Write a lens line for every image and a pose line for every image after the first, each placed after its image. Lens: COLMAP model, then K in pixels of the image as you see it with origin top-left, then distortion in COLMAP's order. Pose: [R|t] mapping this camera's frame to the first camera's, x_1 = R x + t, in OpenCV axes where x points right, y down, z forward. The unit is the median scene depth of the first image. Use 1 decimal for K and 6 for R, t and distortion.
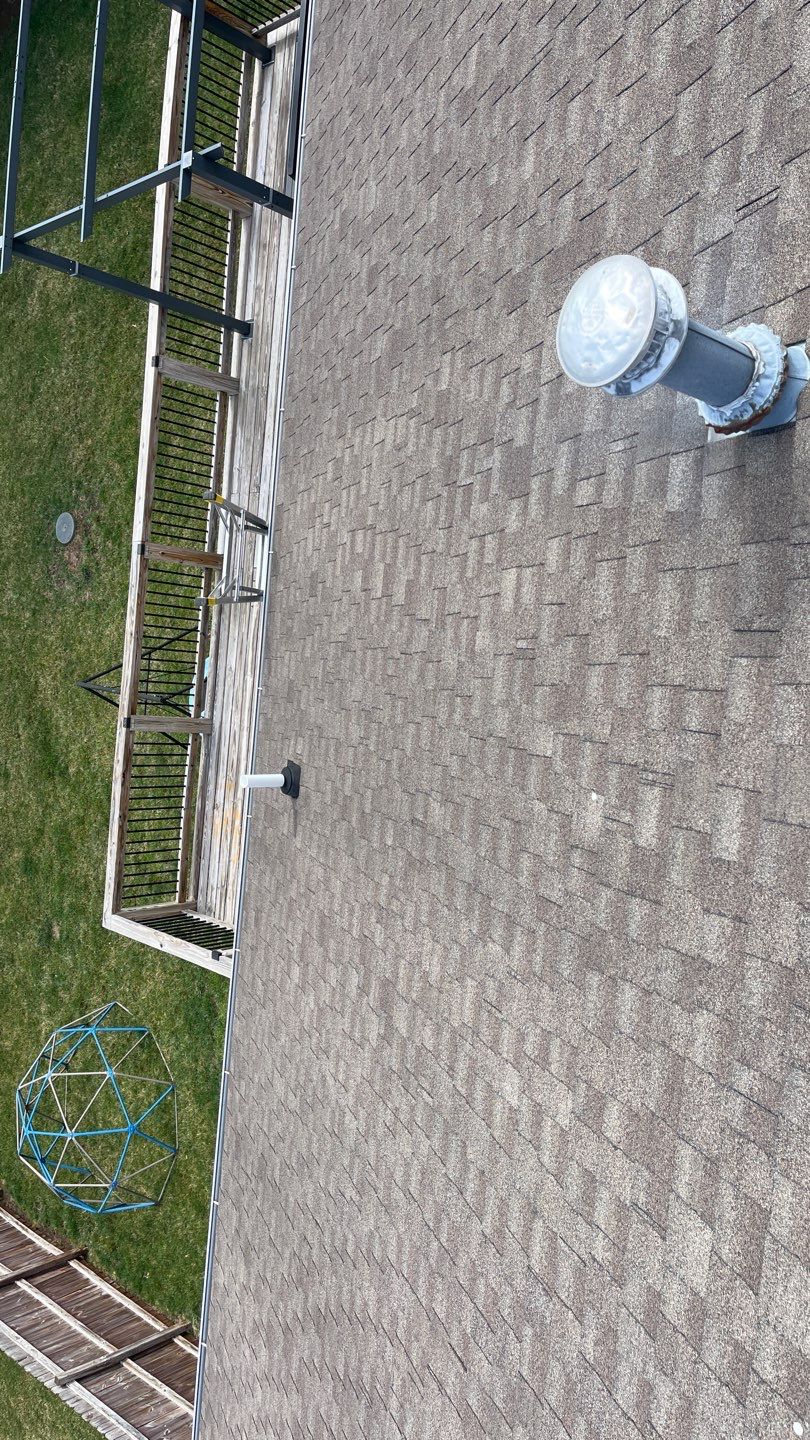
lens RADIAL K [[1094.7, 0, 400.4], [0, 1094.7, 727.4], [0, 0, 1]] dist [0.072667, -0.088168]
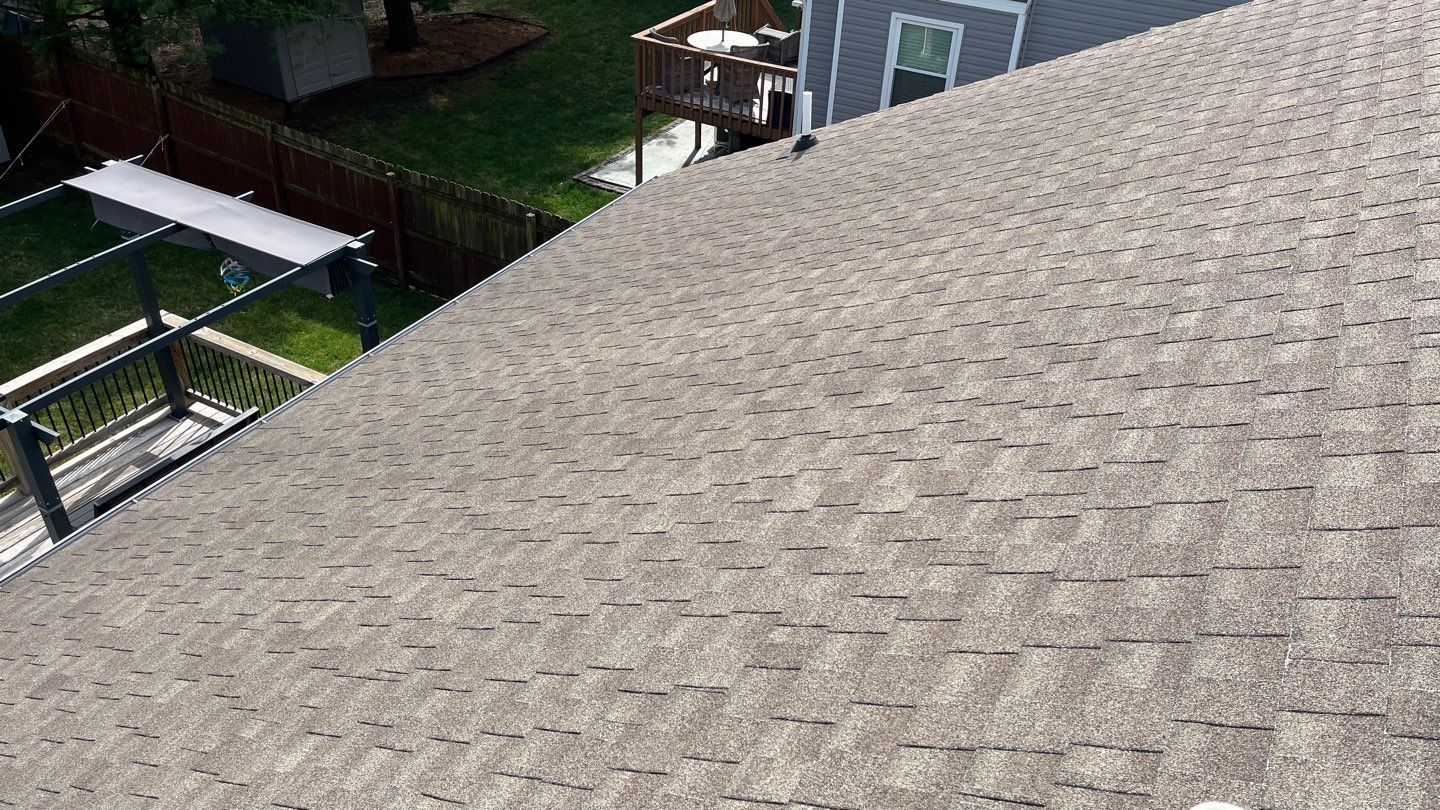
lens RADIAL K [[1094.7, 0, 721.3], [0, 1094.7, 394.9], [0, 0, 1]] dist [0.072667, -0.088168]
pose [[0.639350, 0.744910, 0.190632, -0.024744], [-0.386889, 0.525906, -0.757456, -0.108861], [-0.664491, 0.410526, 0.624436, 0.125240]]
